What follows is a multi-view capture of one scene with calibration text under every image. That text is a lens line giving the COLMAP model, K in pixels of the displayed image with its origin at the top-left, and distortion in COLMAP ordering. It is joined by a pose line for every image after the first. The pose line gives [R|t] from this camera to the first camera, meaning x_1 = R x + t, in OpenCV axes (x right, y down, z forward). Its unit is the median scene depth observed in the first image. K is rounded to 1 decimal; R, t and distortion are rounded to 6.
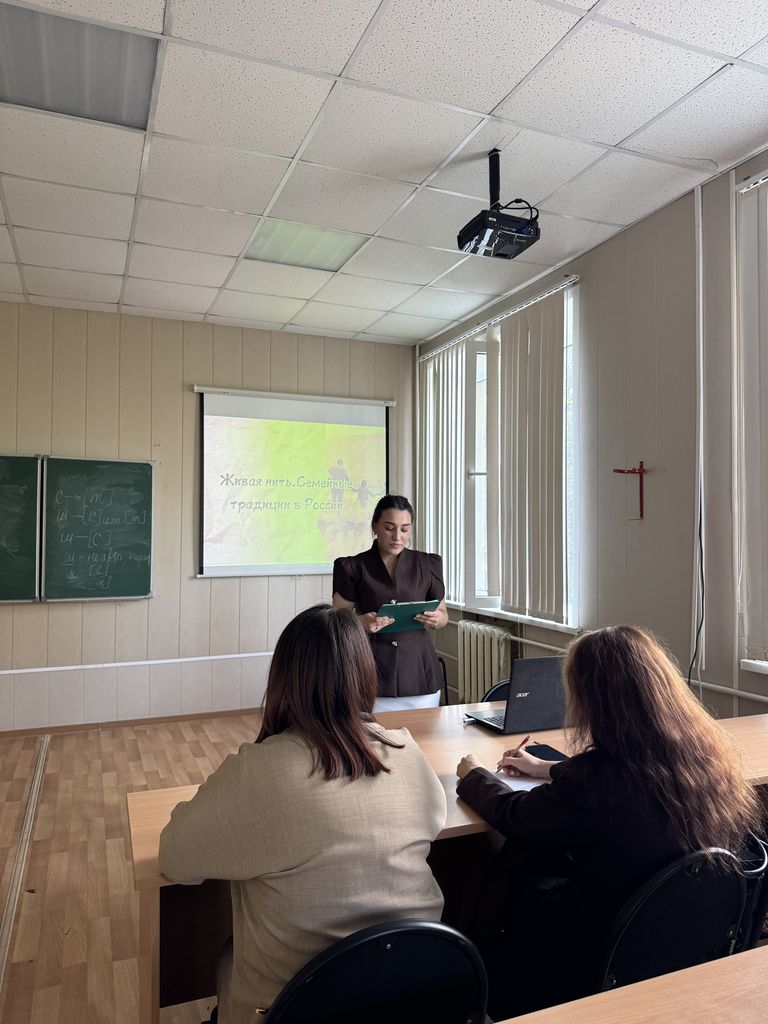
lens RADIAL K [[715.8, 0, 382.3], [0, 715.8, 512.0], [0, 0, 1]] dist [0.094355, -0.180588]
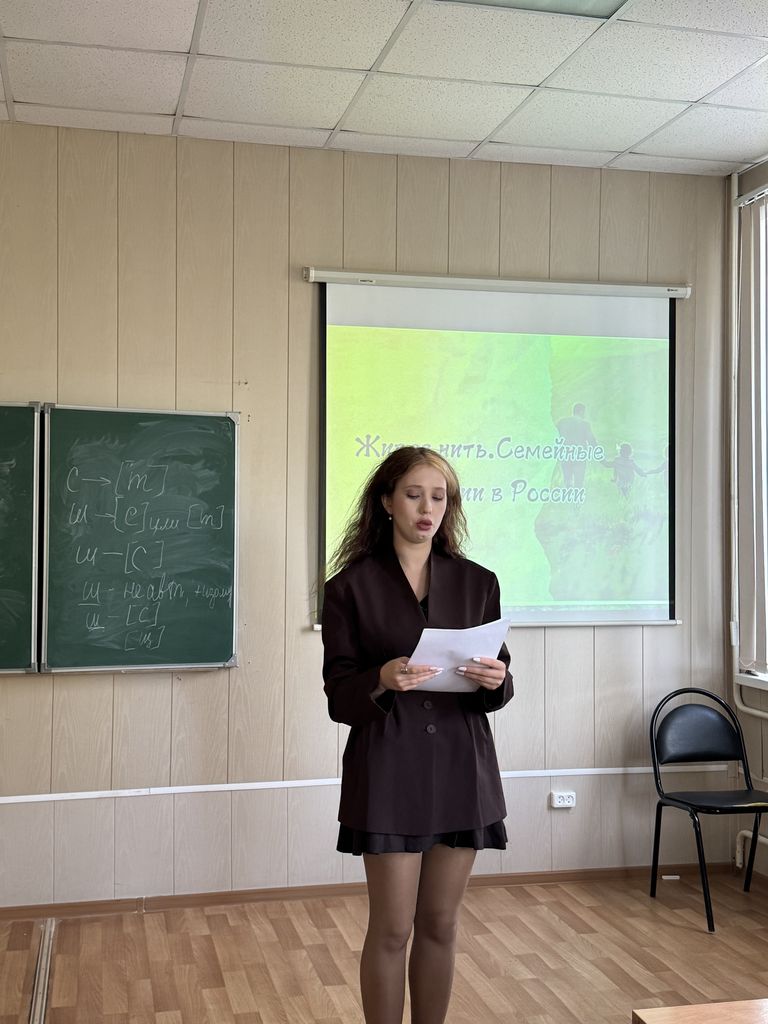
lens RADIAL K [[1198.4, 0, 384.0], [0, 1198.4, 512.0], [0, 0, 1]] dist [0.187430, -0.415553]
pose [[0.988455, -0.000262, -0.151511, -0.078024], [0.001968, 0.999936, 0.011105, -0.006587], [0.151499, -0.011275, 0.988393, 0.138101]]
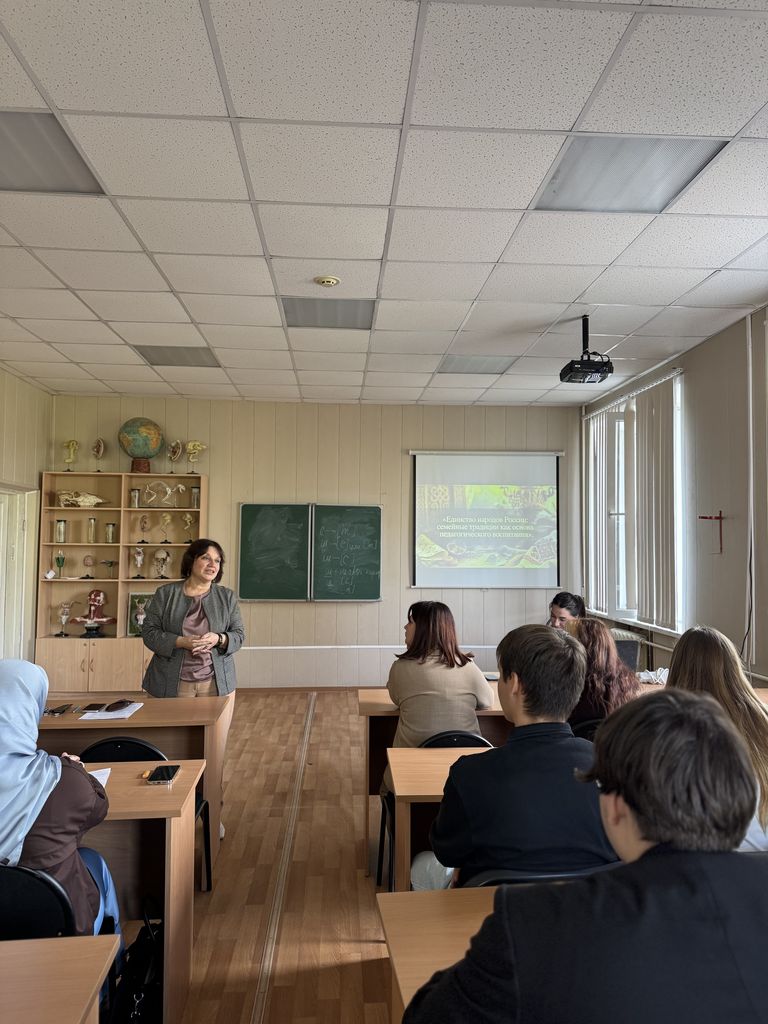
lens RADIAL K [[715.8, 0, 382.3], [0, 715.8, 512.0], [0, 0, 1]] dist [0.094355, -0.180588]
pose [[0.947795, -0.007899, -0.318784, 0.141791], [0.002603, 0.999851, -0.017037, -0.034560], [0.318871, 0.015317, 0.947674, -0.359099]]
